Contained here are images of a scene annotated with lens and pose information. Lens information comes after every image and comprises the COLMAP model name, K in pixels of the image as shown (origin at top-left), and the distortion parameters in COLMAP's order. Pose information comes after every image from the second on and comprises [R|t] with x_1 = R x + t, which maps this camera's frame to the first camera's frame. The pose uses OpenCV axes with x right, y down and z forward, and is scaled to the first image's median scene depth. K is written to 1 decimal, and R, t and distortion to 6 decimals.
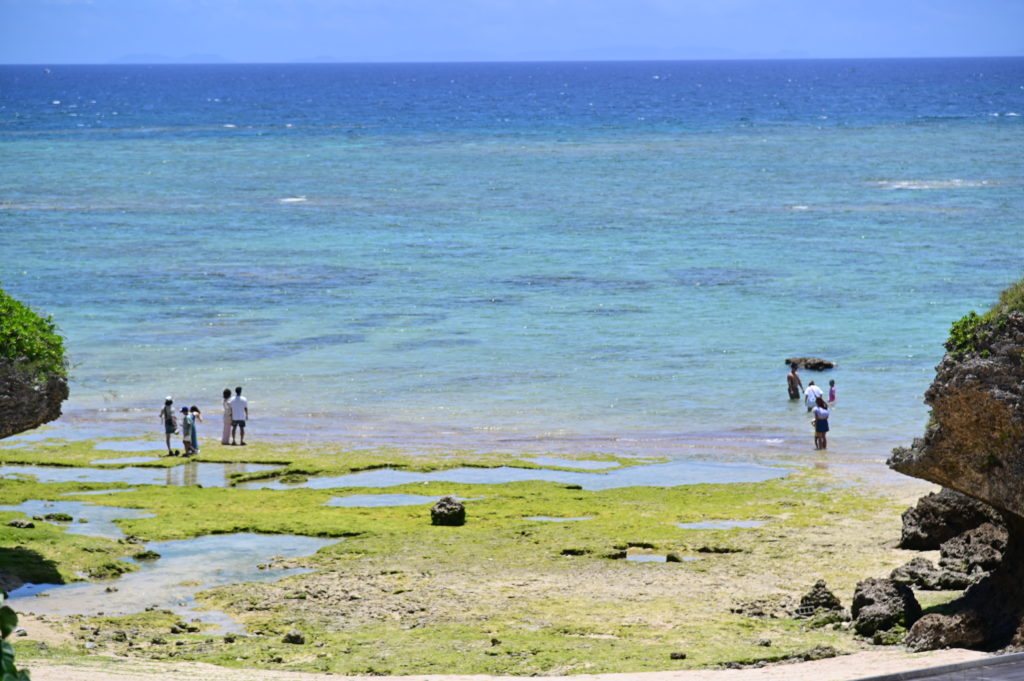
lens RADIAL K [[3260.1, 0, 514.9], [0, 3260.1, 343.9], [0, 0, 1]] dist [0.286356, 0.000000]
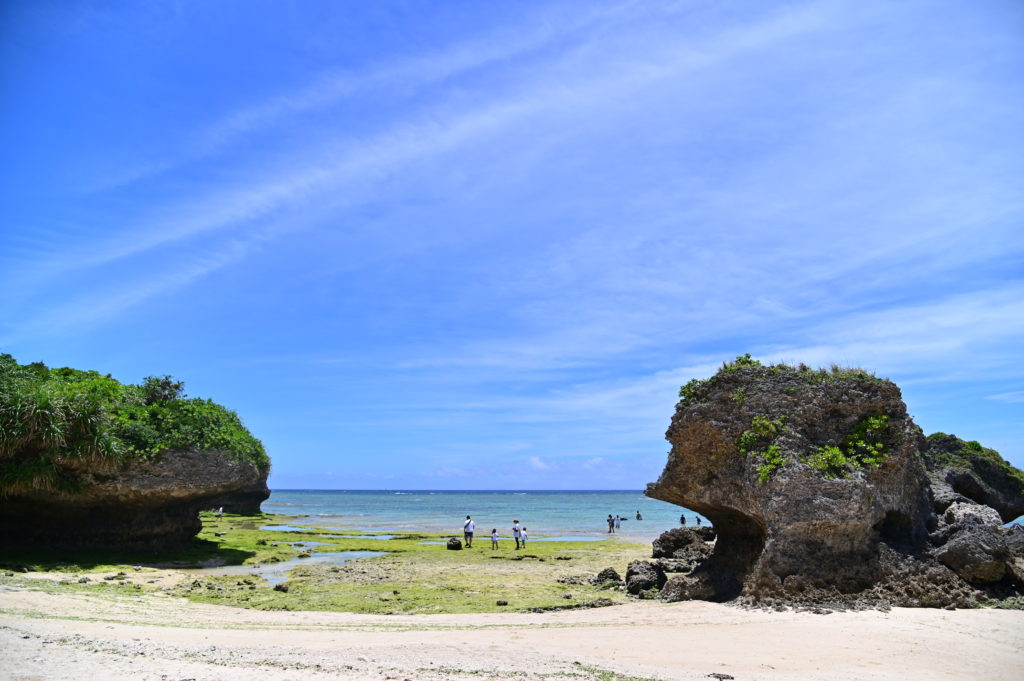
lens RADIAL K [[658.9, 0, 505.4], [0, 658.9, 362.3], [0, 0, 1]] dist [-0.032971, 0.010110]
pose [[0.995927, -0.010807, -0.089509, 0.075294], [-0.014062, 0.962021, -0.272612, 0.069200], [0.089056, 0.272761, 0.957951, 0.665650]]
